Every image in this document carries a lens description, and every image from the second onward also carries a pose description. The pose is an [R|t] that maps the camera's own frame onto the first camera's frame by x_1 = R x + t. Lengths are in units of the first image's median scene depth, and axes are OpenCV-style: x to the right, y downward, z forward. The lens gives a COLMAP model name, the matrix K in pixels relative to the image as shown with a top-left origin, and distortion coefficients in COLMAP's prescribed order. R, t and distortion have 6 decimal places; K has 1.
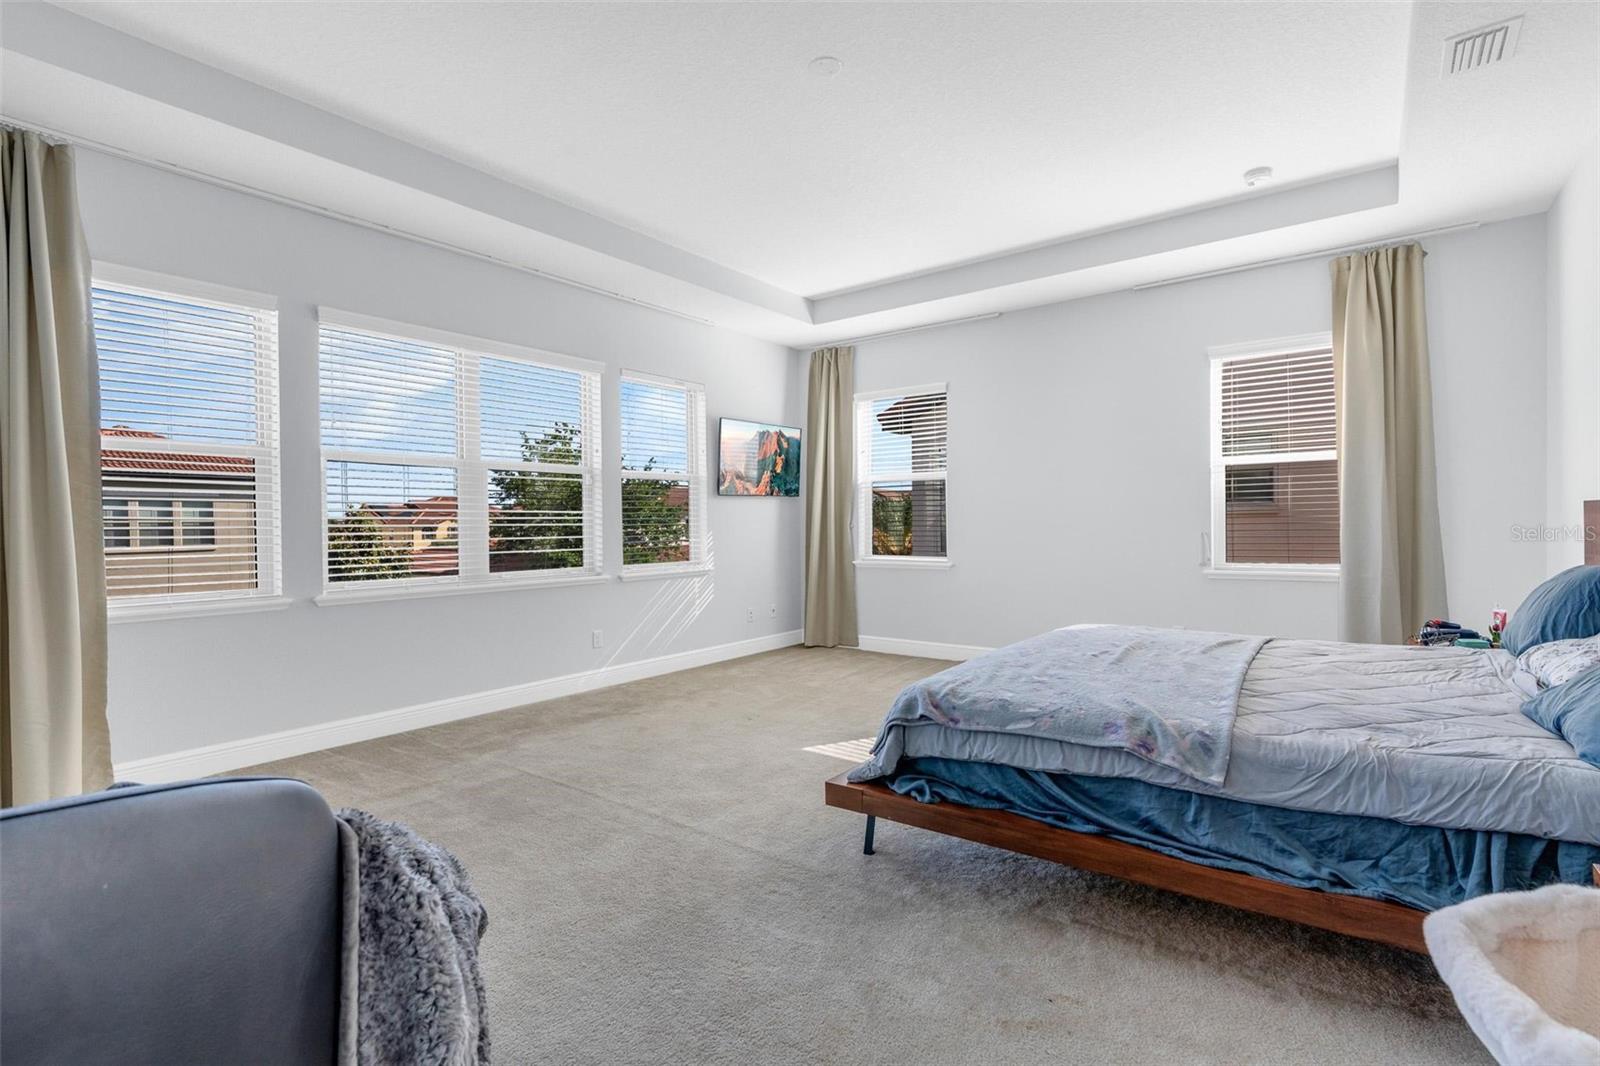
lens RADIAL K [[761.1, 0, 798.1], [0, 761.1, 523.4], [0, 0, 1]] dist [0.000516, 0.000442]
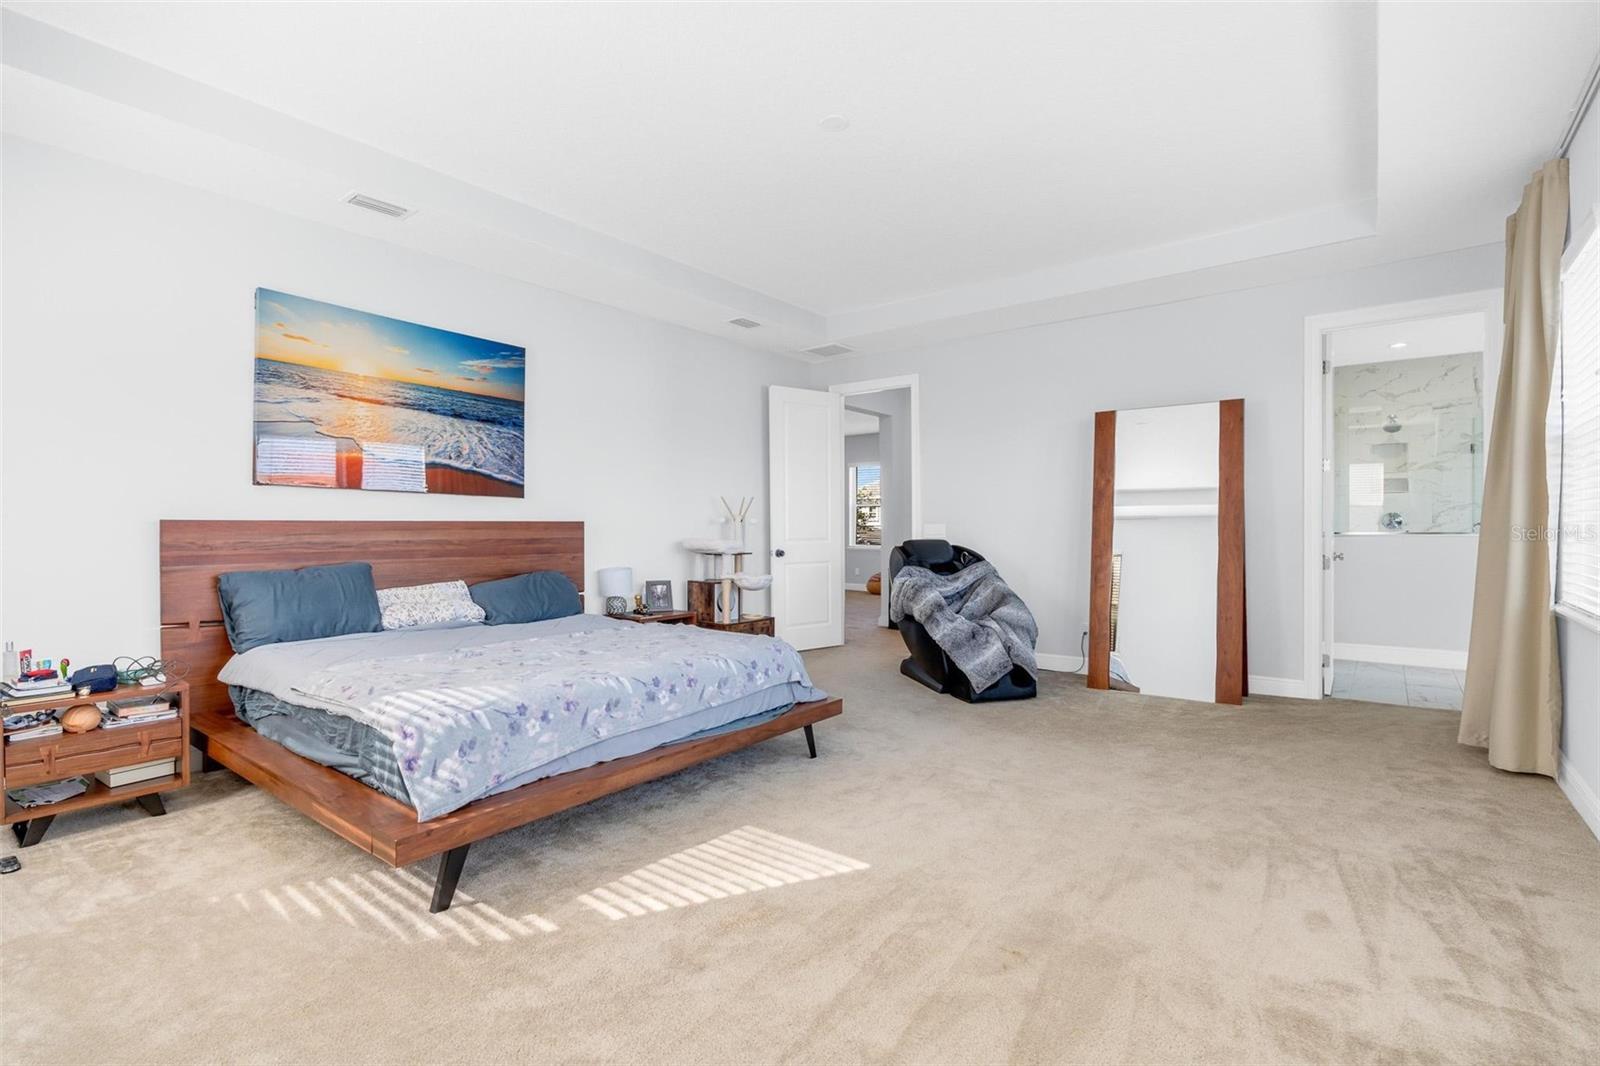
lens RADIAL K [[745.7, 0, 796.0], [0, 745.7, 532.2], [0, 0, 1]] dist [-0.009808, 0.001577]
pose [[-0.999692, 0.017045, 0.018031, 0.054083], [0.017218, 0.999807, 0.009501, -0.004234], [-0.017865, 0.009809, -0.999792, 1.460845]]
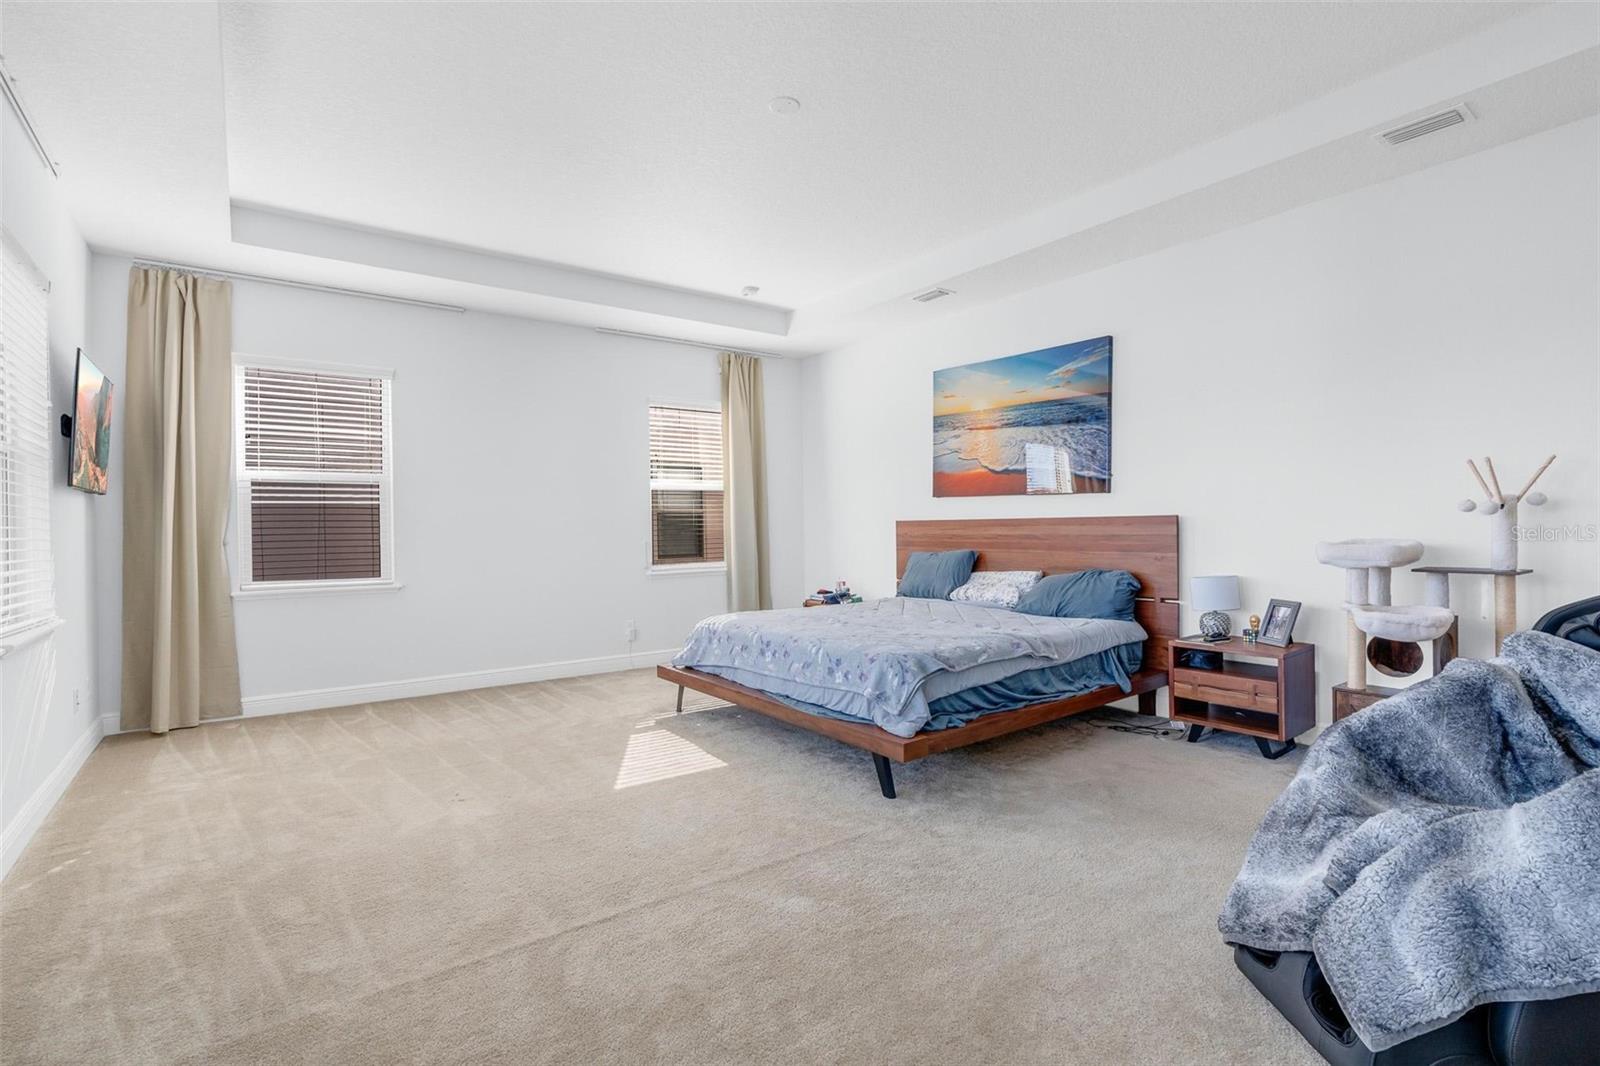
lens RADIAL K [[745.7, 0, 796.0], [0, 745.7, 532.2], [0, 0, 1]] dist [-0.009808, 0.001577]
pose [[0.283272, 0.003919, 0.959032, -0.668115], [0.010229, 0.999922, -0.007108, 0.008161], [-0.958985, 0.011823, 0.283210, 0.487586]]
